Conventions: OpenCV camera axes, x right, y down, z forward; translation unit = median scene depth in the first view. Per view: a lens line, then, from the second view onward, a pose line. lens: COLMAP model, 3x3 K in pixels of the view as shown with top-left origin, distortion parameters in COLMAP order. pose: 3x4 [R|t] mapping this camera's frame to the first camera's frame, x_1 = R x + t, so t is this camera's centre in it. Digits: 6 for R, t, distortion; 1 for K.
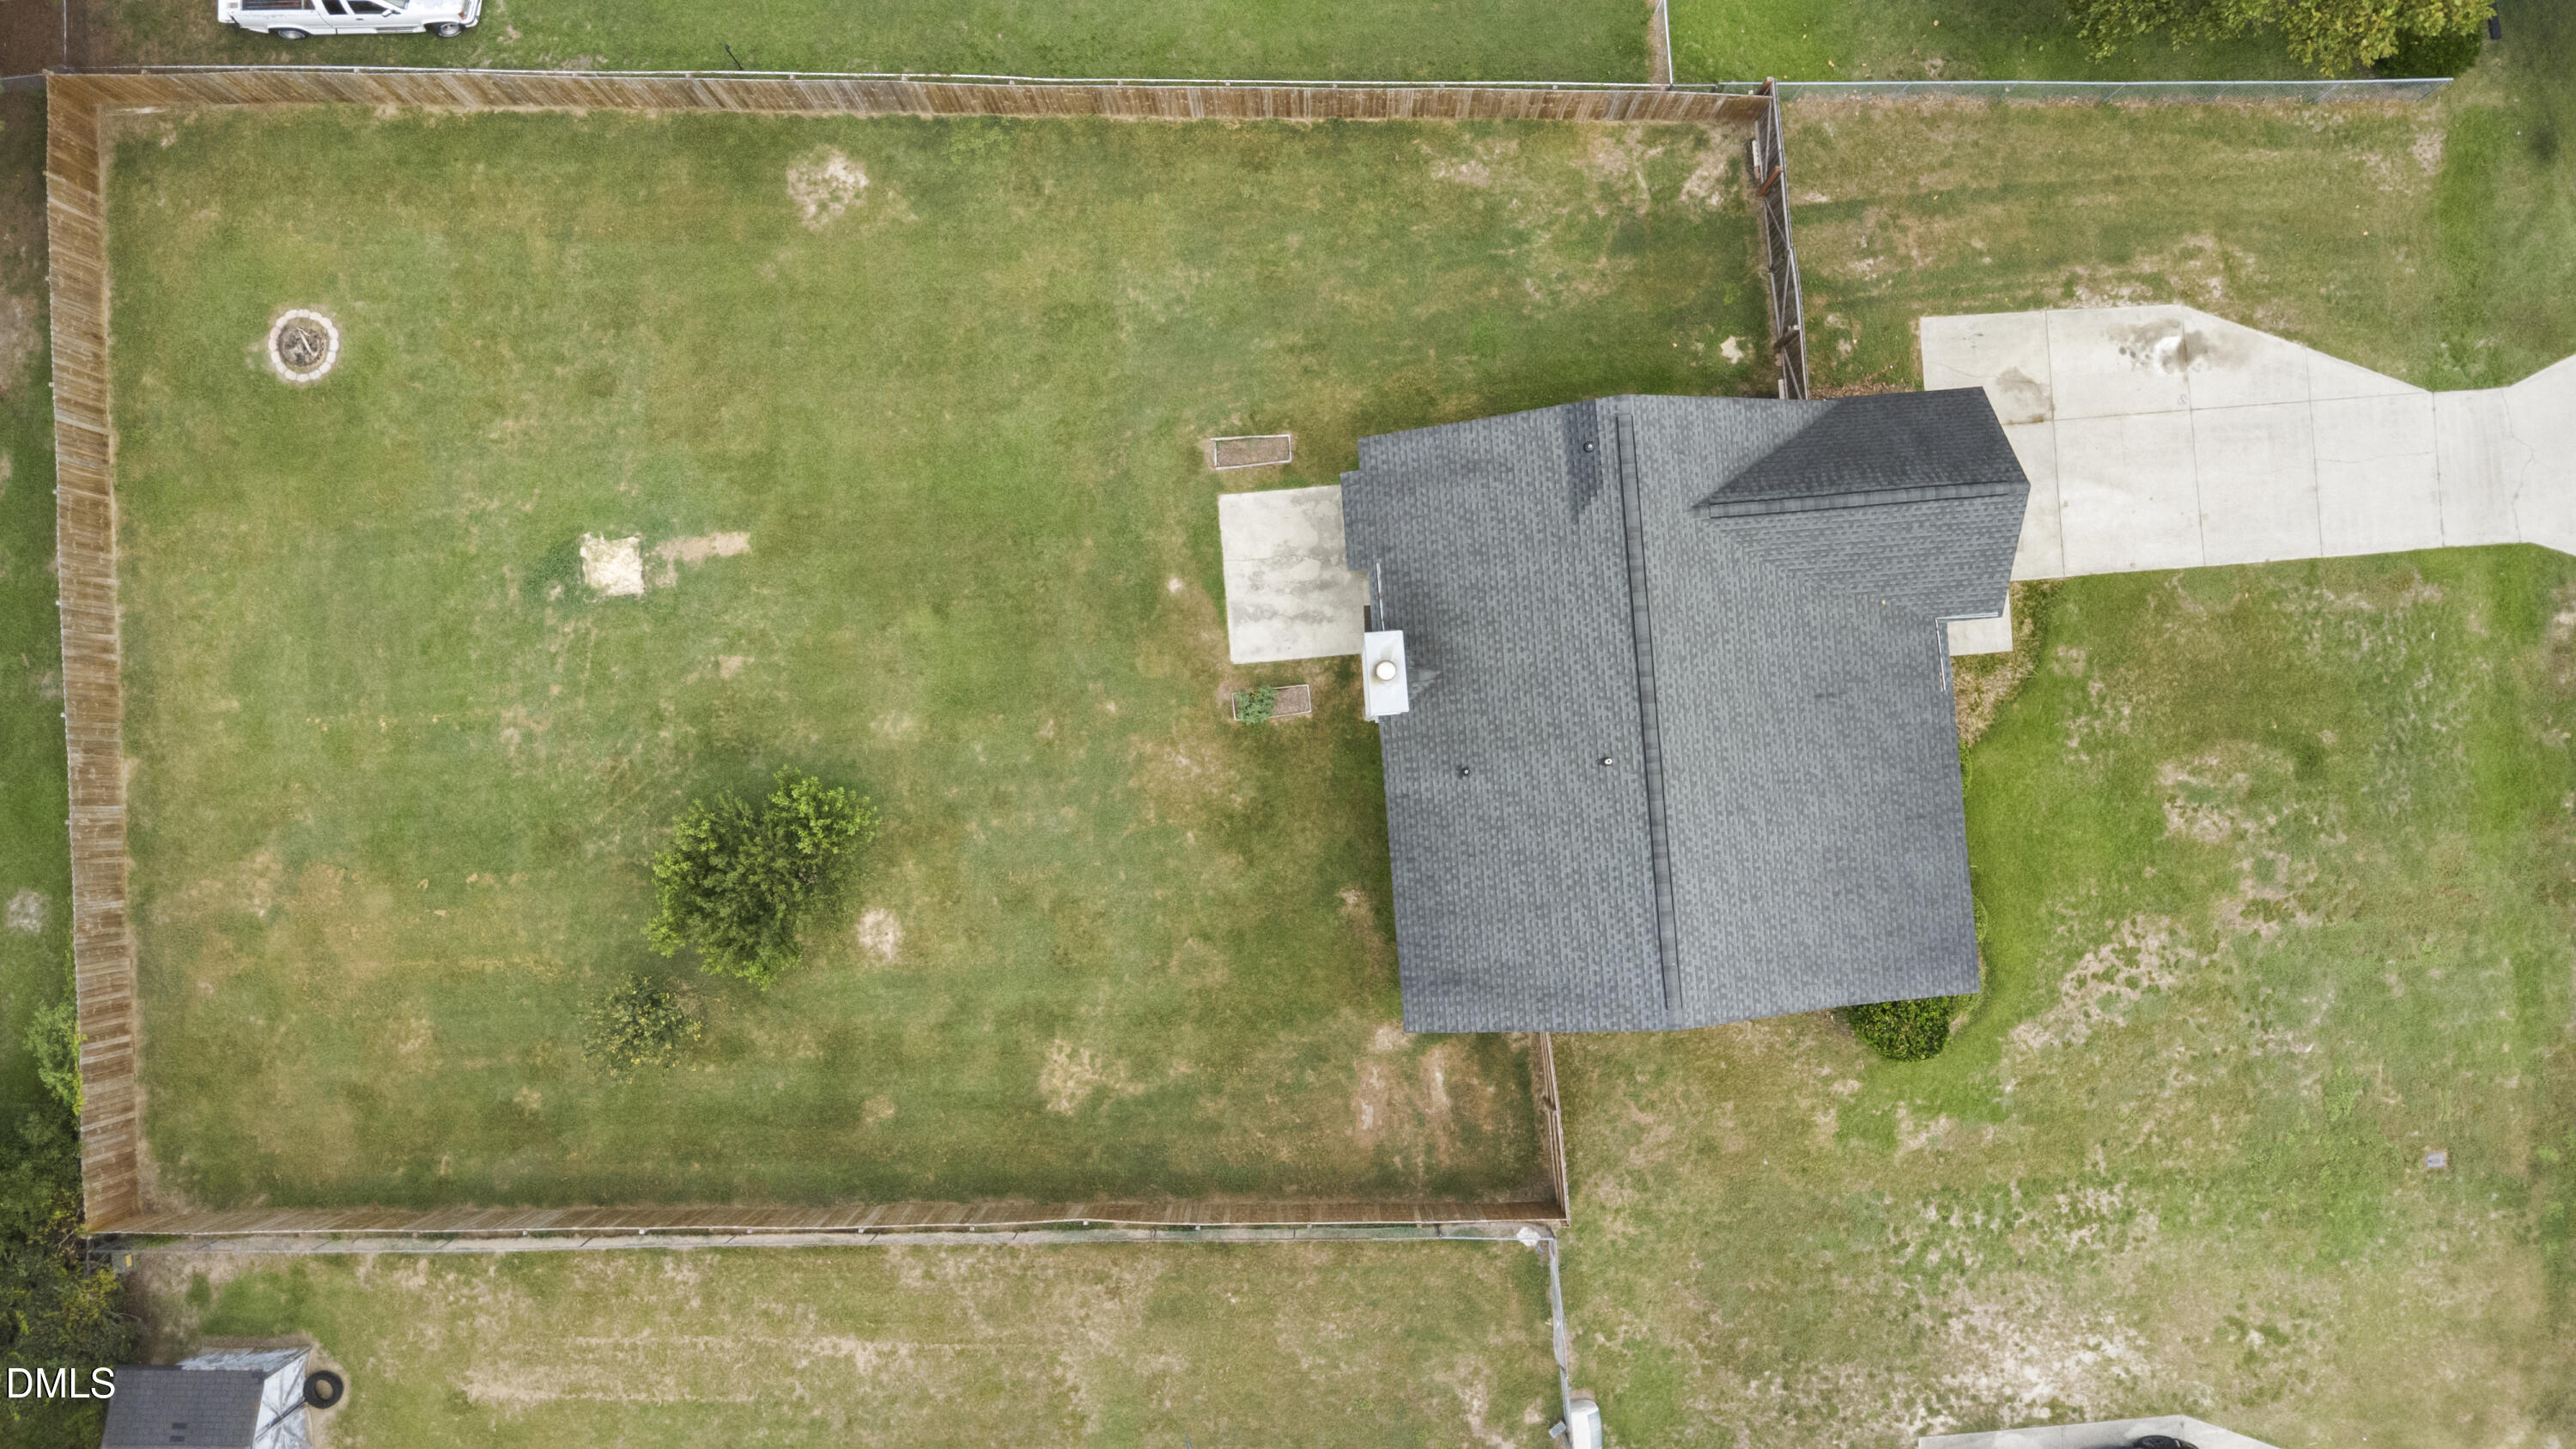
lens RADIAL K [[1808.7, 0, 1288.0], [0, 1808.7, 724.5], [0, 0, 1]] dist [0.026217, -0.031255]
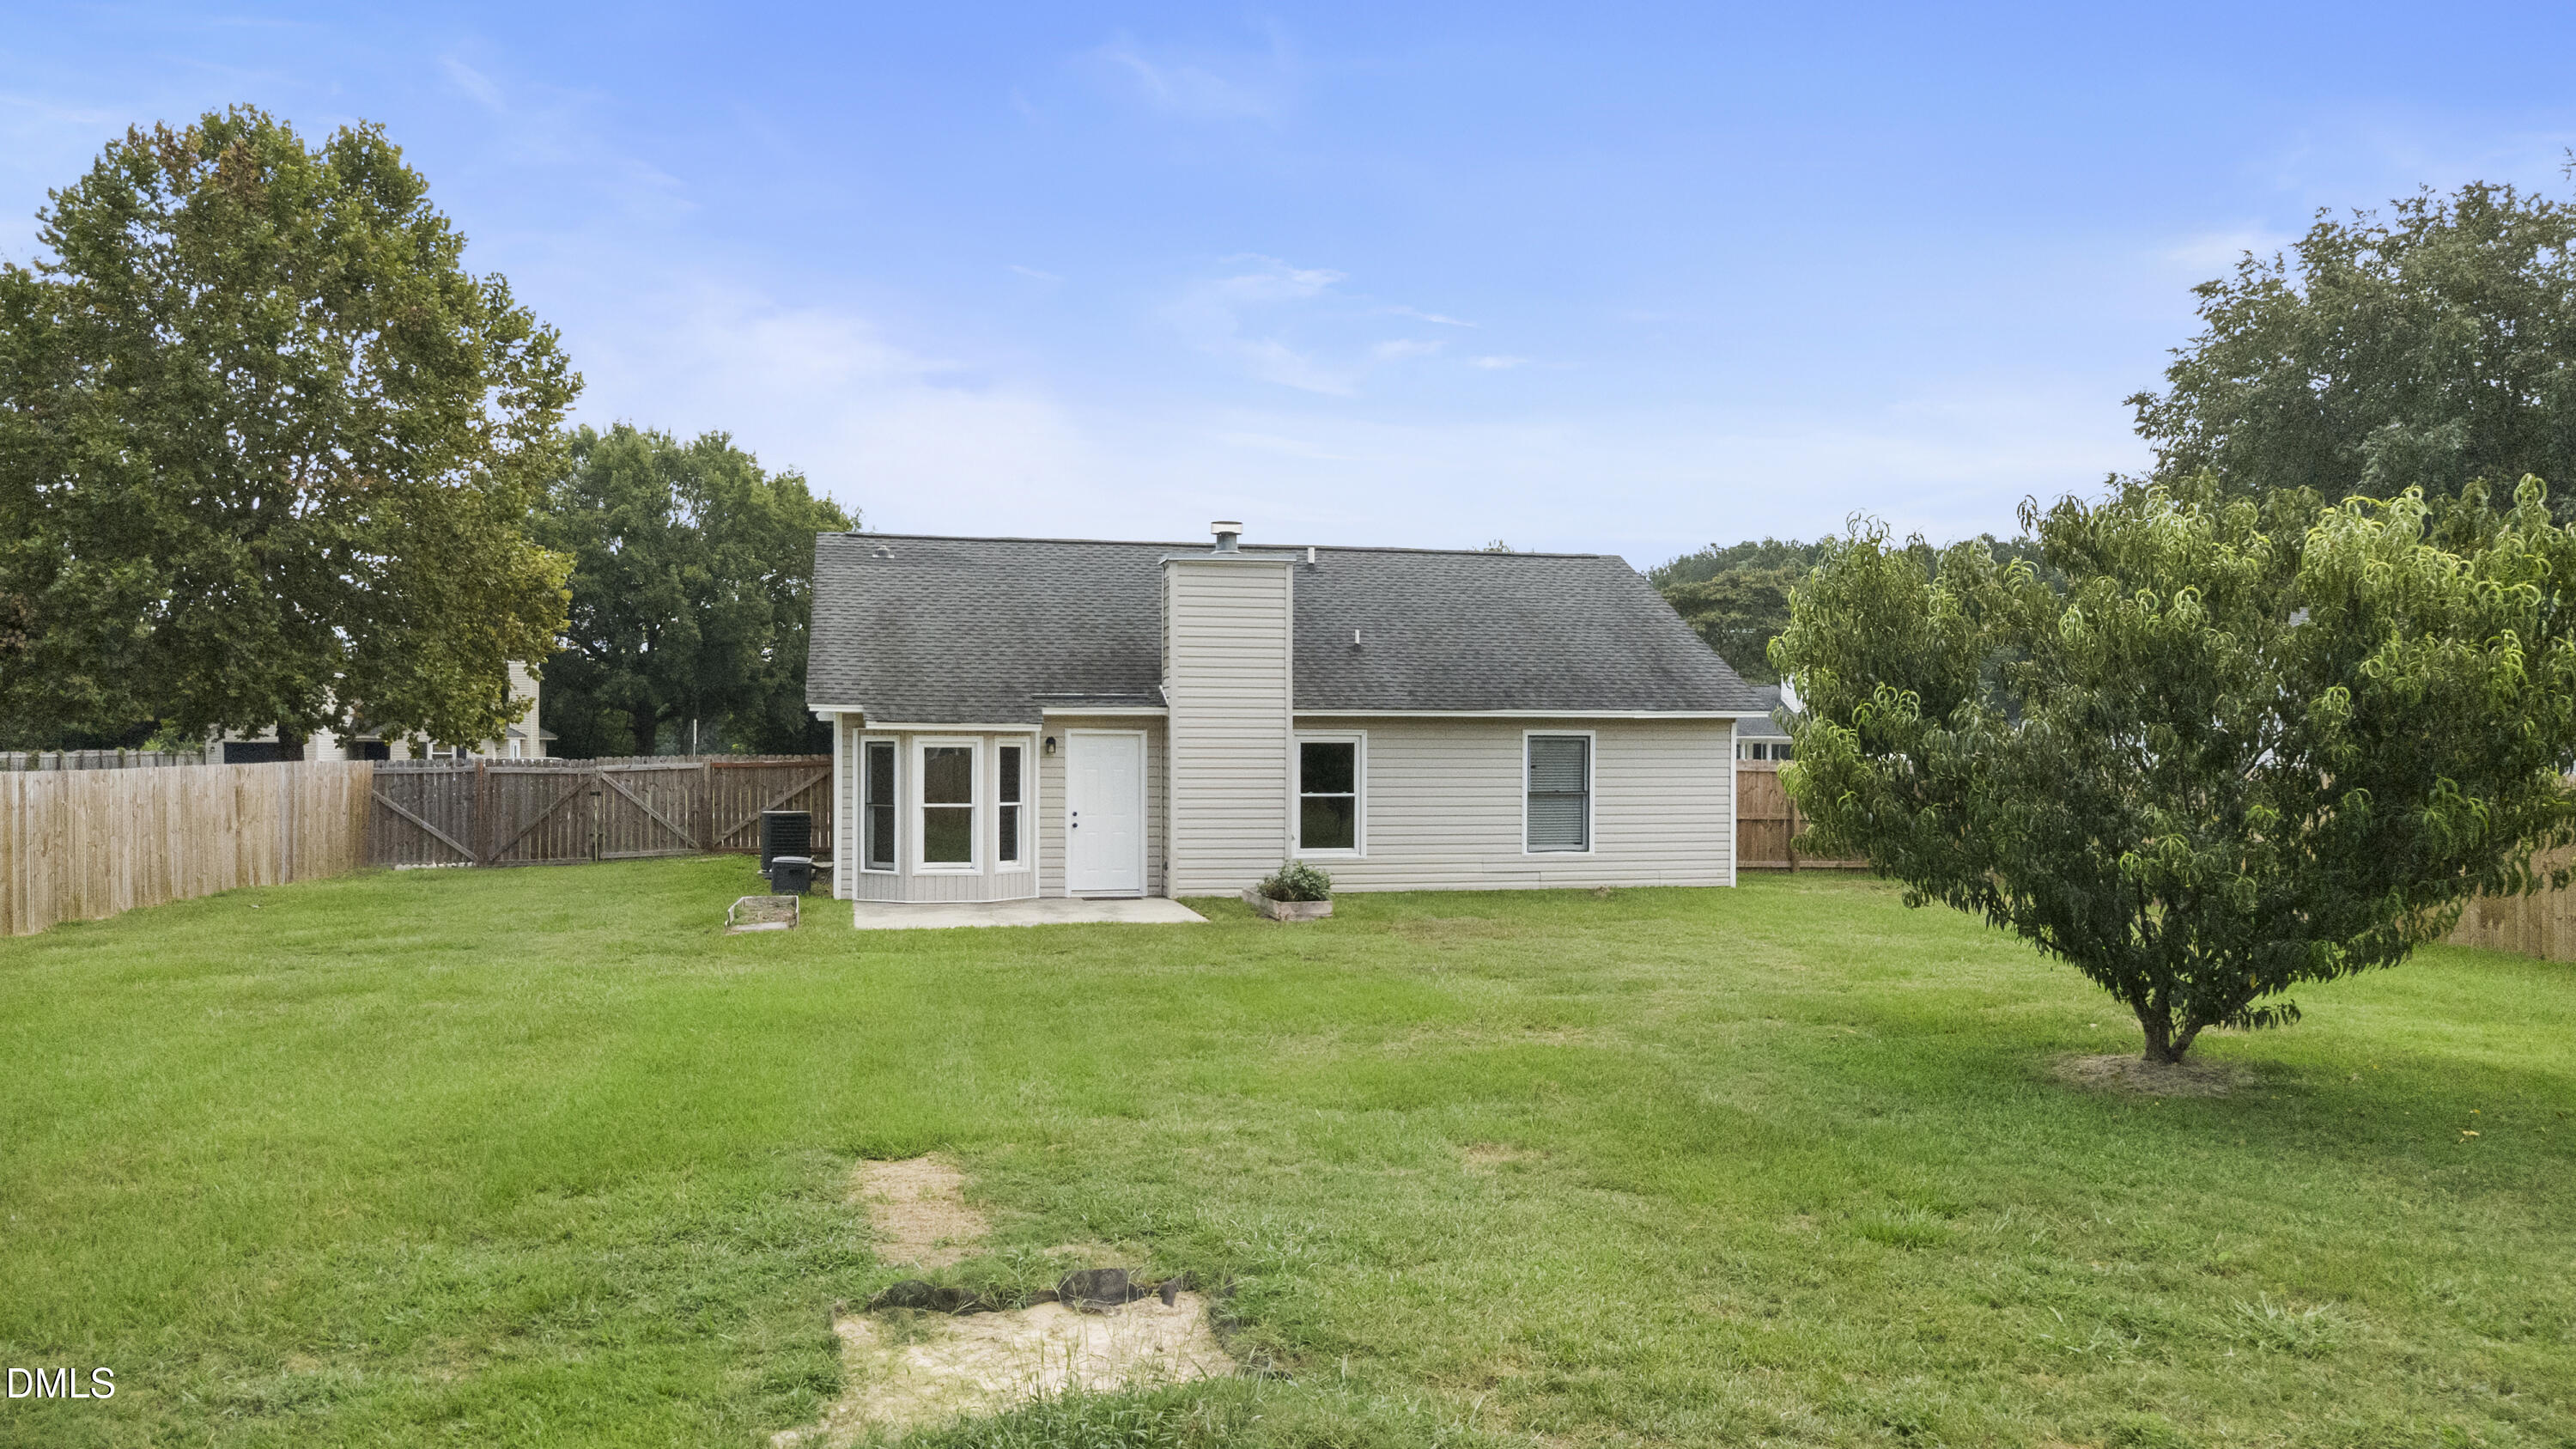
lens RADIAL K [[1862.2, 0, 1286.8], [0, 1862.2, 774.9], [0, 0, 1]] dist [0.006101, -0.001153]
pose [[-0.155403, -0.003664, 0.987844, -0.519701], [0.987002, 0.040872, 0.155422, -0.094485], [-0.040945, 0.999158, -0.002735, 0.965492]]
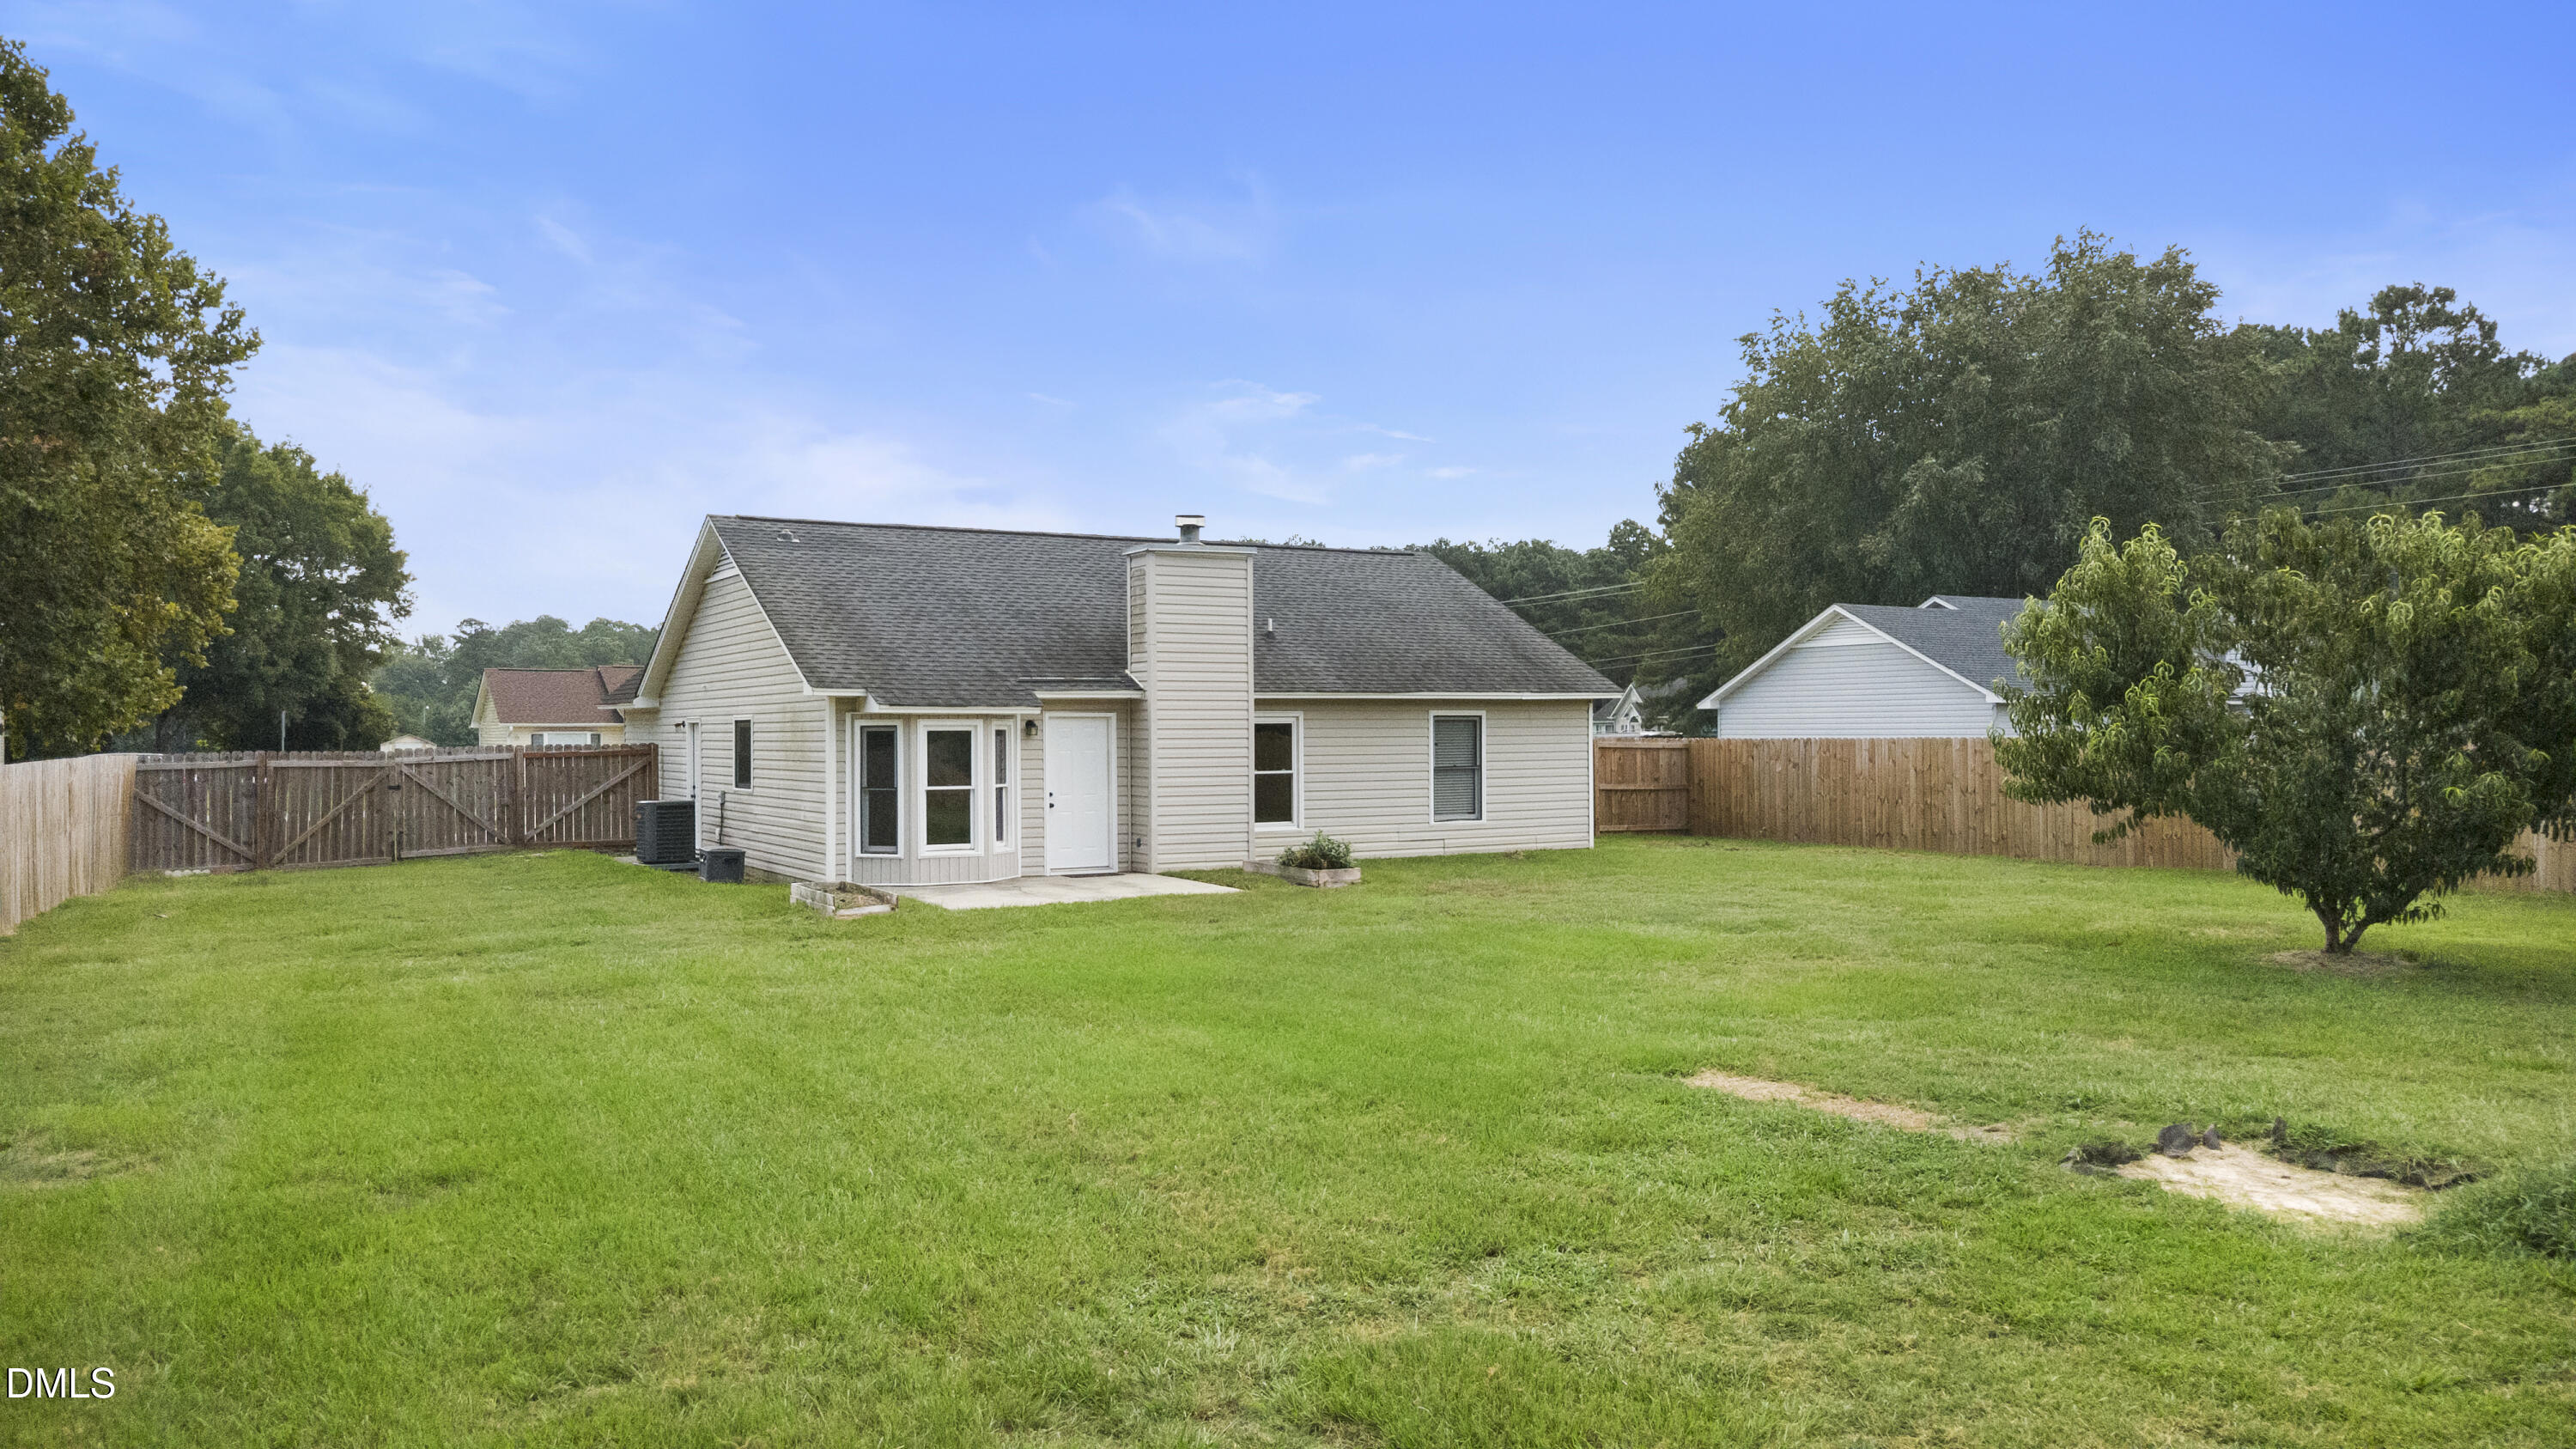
lens RADIAL K [[1808.7, 0, 1288.0], [0, 1808.7, 724.5], [0, 0, 1]] dist [0.026217, -0.031255]
pose [[-0.451220, 0.020272, 0.892182, -0.489390], [0.892110, 0.036269, 0.450360, -0.261893], [-0.023229, 0.999136, -0.034450, 0.974455]]
